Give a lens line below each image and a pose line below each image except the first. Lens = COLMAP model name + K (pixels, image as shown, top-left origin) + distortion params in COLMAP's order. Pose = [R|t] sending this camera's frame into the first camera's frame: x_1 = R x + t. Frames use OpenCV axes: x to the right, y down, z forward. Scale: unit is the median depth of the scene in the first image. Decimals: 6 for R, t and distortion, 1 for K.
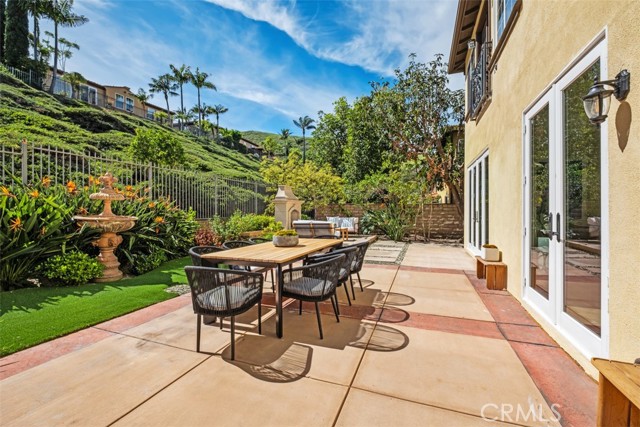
lens RADIAL K [[275.6, 0, 317.0], [0, 275.6, 212.8], [0, 0, 1]] dist [0.001985, -0.004219]
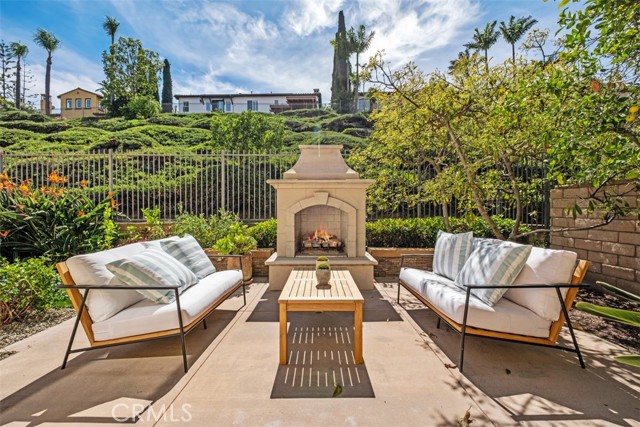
lens RADIAL K [[275.6, 0, 321.1], [0, 275.6, 210.4], [0, 0, 1]] dist [0.001985, -0.004219]
pose [[0.359359, 0.005951, -0.933180, 0.123772], [-0.009779, 0.999949, 0.002611, -0.003139], [0.933148, 0.008187, 0.359399, 0.409595]]
